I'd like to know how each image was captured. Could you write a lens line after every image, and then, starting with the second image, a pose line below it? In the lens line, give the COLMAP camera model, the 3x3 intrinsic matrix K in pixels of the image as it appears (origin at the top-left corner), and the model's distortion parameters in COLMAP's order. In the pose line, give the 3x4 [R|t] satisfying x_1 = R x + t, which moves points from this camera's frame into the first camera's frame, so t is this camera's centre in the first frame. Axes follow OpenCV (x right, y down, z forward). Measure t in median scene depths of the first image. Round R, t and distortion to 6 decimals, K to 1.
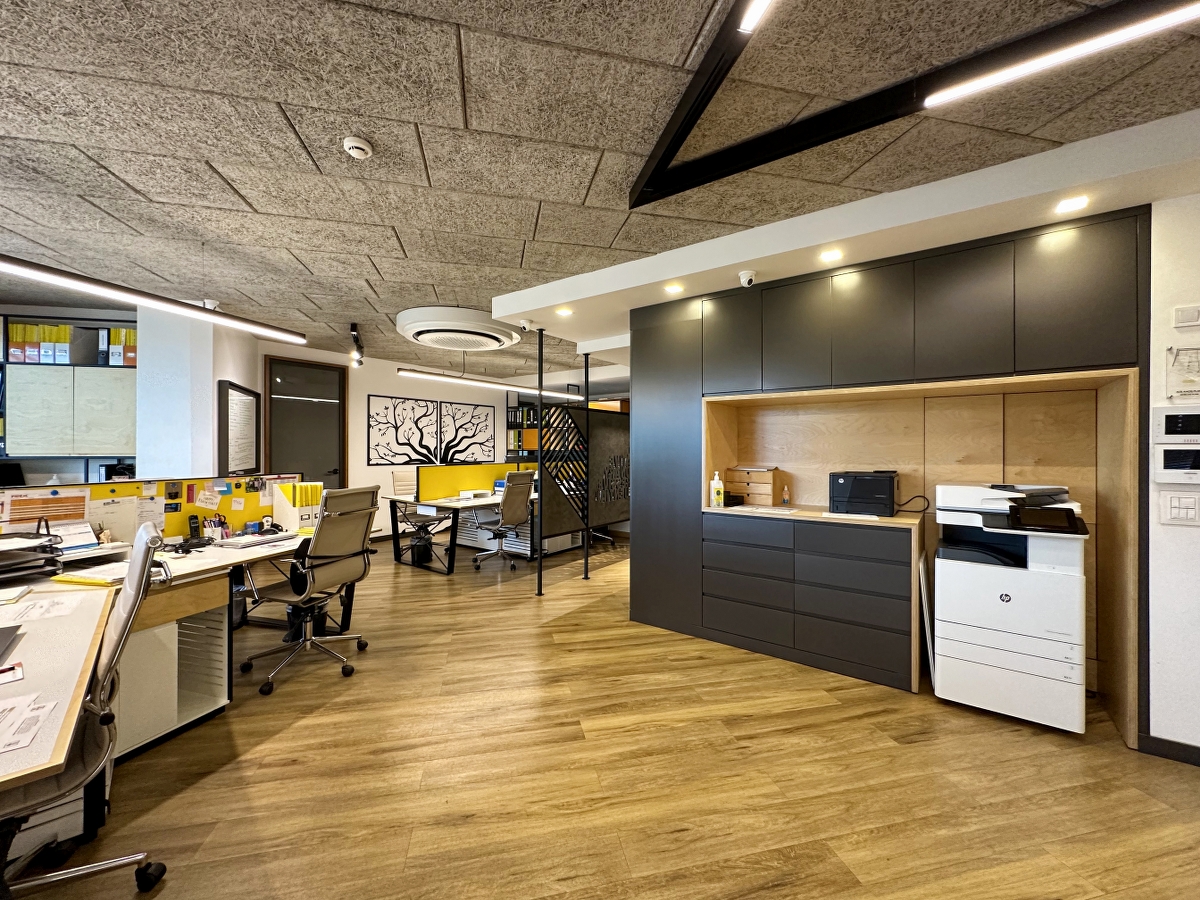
lens RADIAL K [[489.4, 0, 600.1], [0, 489.4, 450.0], [0, 0, 1]] dist [-0.000006, -0.000015]
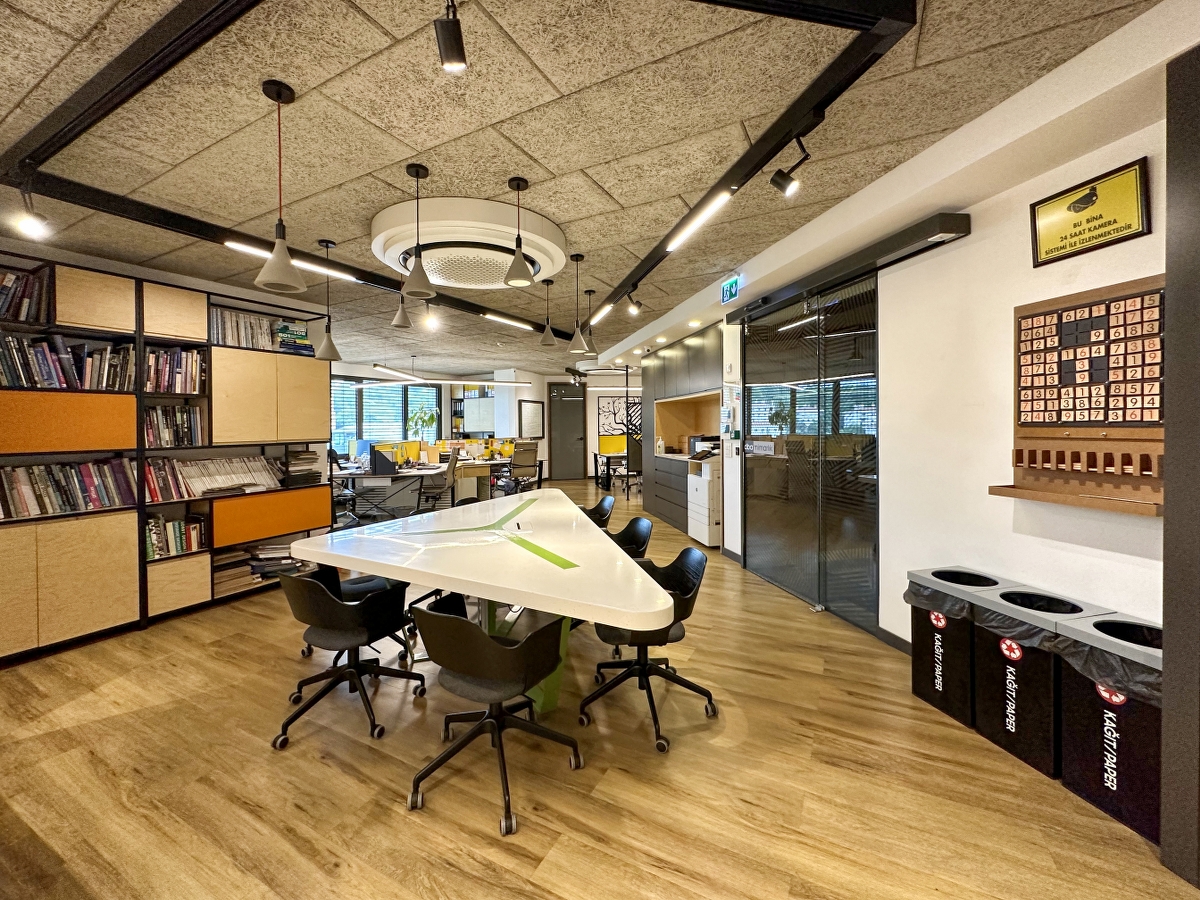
lens RADIAL K [[489.4, 0, 593.5], [0, 489.4, 424.6], [0, 0, 1]] dist [-0.000006, -0.000015]
pose [[0.757283, -0.017217, -0.652860, 0.896719], [0.017965, 0.999823, -0.005529, 0.000290], [0.652840, -0.007542, 0.757458, -0.489908]]
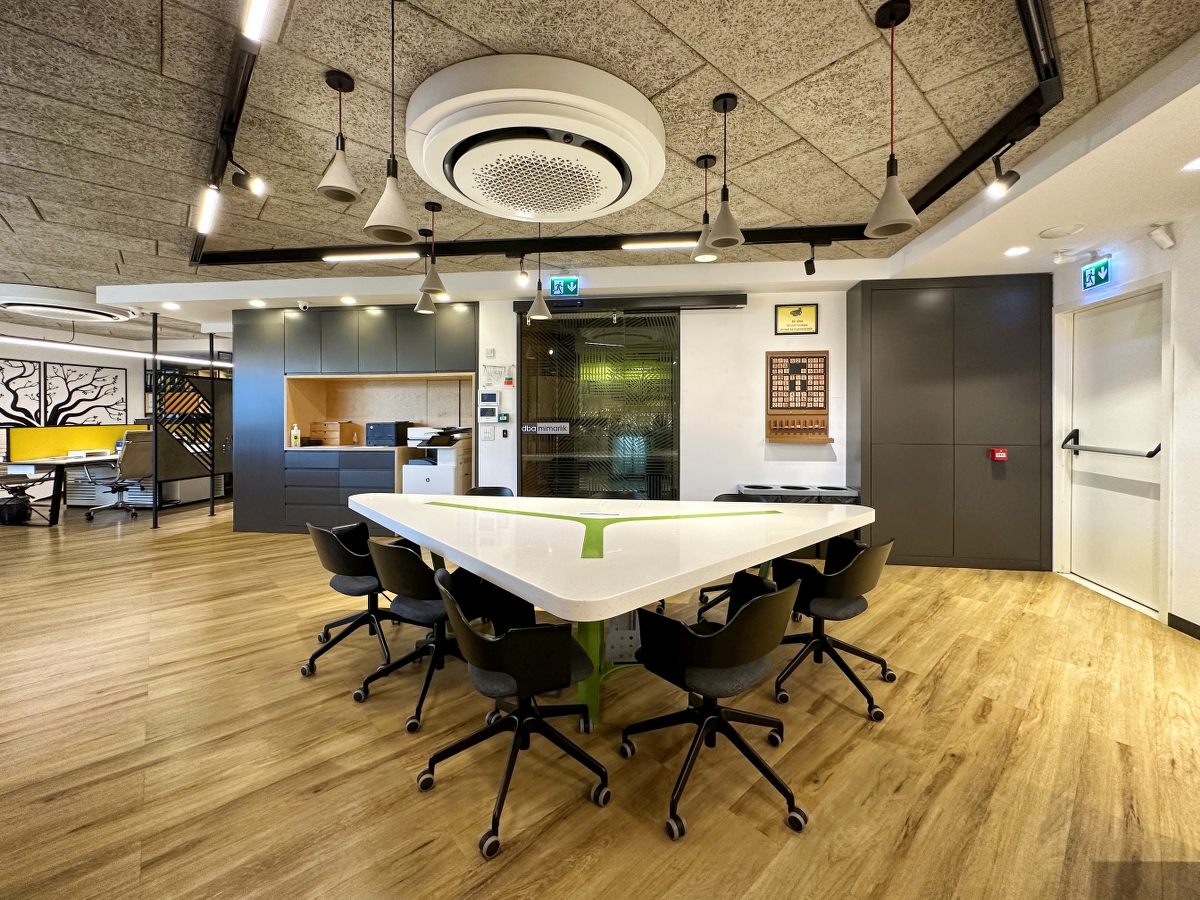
lens RADIAL K [[489.4, 0, 617.3], [0, 489.4, 416.0], [0, 0, 1]] dist [-0.000006, -0.000015]
pose [[0.862752, -0.006832, 0.505581, 0.217838], [0.006176, 0.999977, 0.002974, 0.013857], [-0.505590, 0.000557, 0.862774, -0.549649]]
